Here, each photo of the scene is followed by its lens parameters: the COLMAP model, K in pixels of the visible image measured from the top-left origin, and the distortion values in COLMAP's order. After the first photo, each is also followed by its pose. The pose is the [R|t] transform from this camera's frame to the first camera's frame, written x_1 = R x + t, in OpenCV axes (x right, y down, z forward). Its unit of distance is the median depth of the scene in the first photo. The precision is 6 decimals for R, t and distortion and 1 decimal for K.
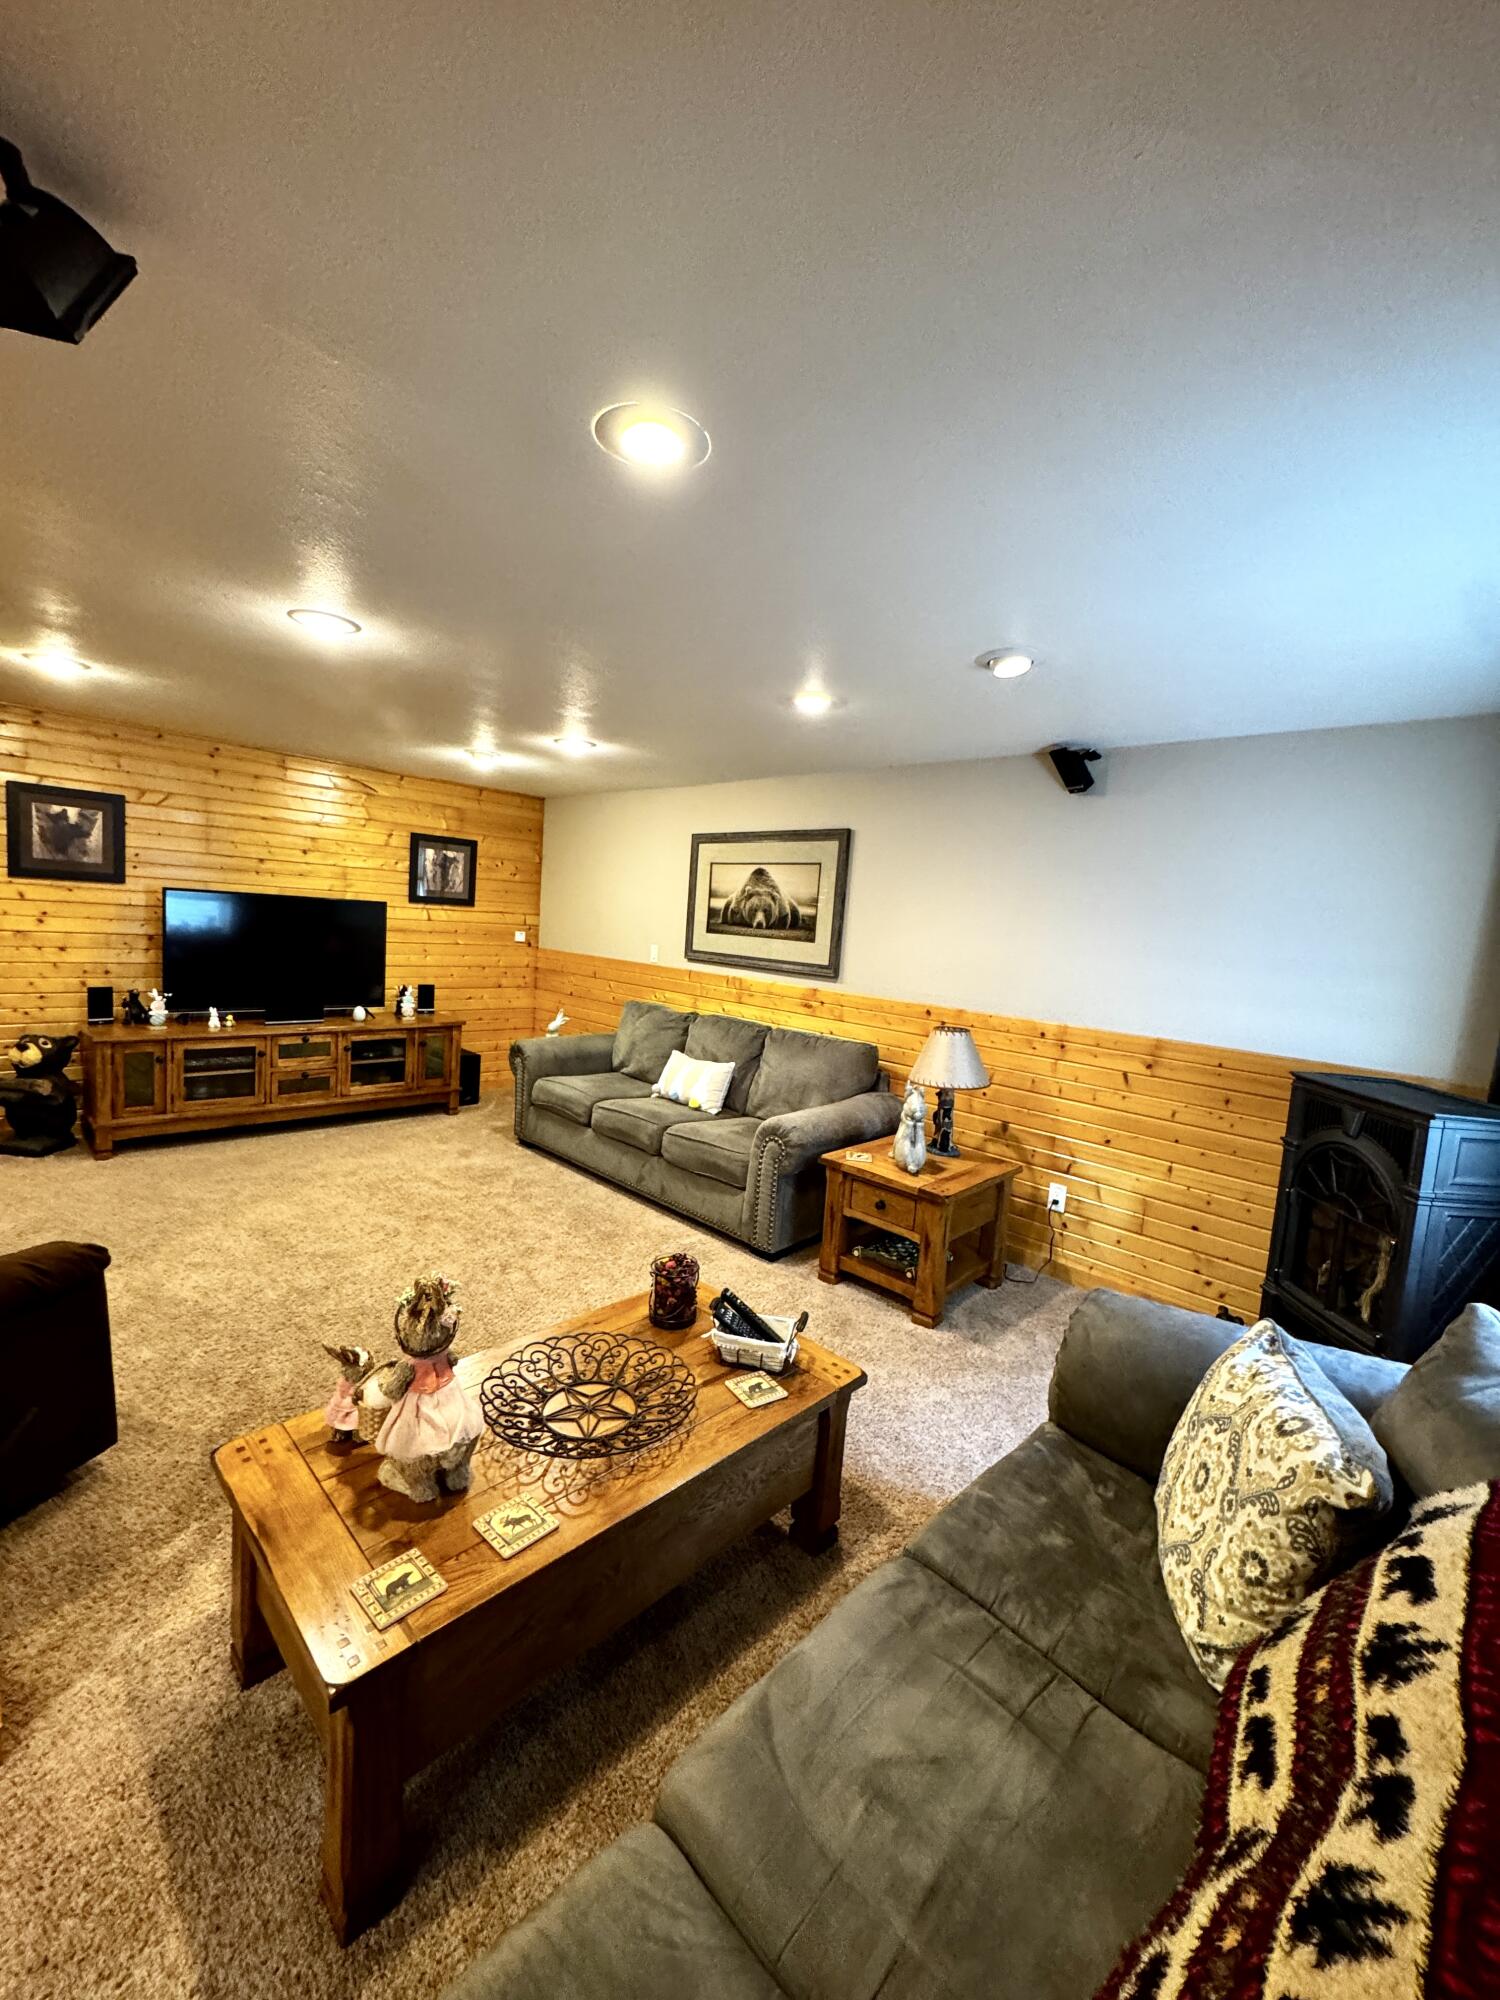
lens RADIAL K [[794.7, 0, 751.1], [0, 794.7, 1001.5], [0, 0, 1]] dist [-0.002740, 0.000424]
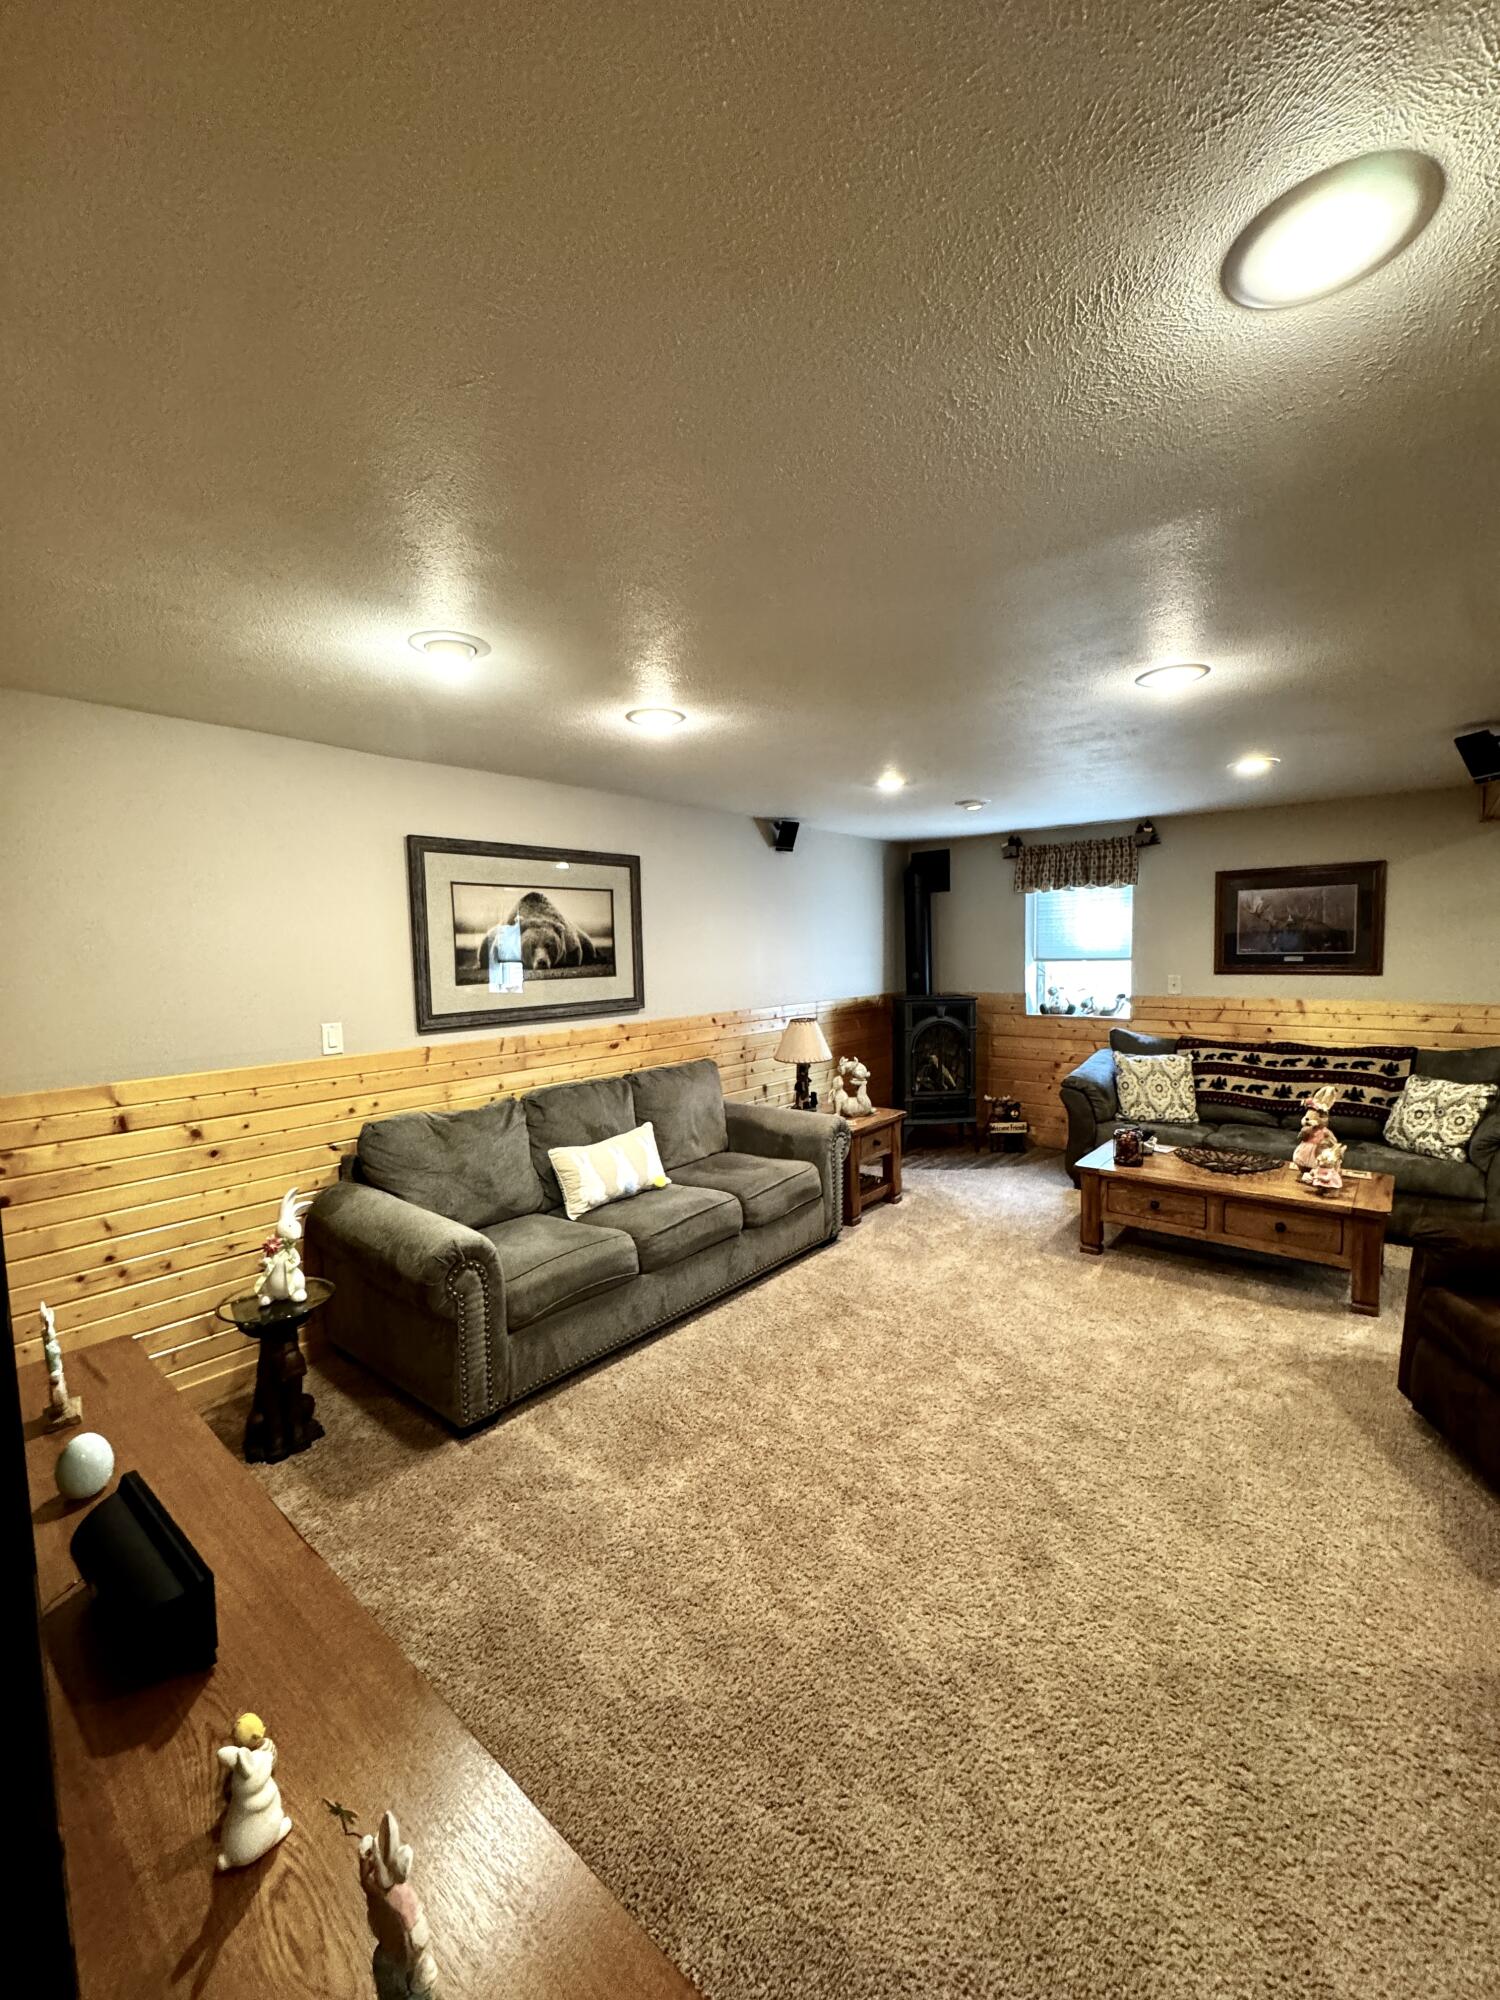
lens RADIAL K [[794.7, 0, 751.1], [0, 794.7, 1001.5], [0, 0, 1]] dist [-0.002740, 0.000424]
pose [[-0.068208, -0.141664, 0.987562, -0.836569], [0.120792, 0.981413, 0.149125, -0.161922], [-0.990332, 0.129461, -0.049829, 0.886652]]
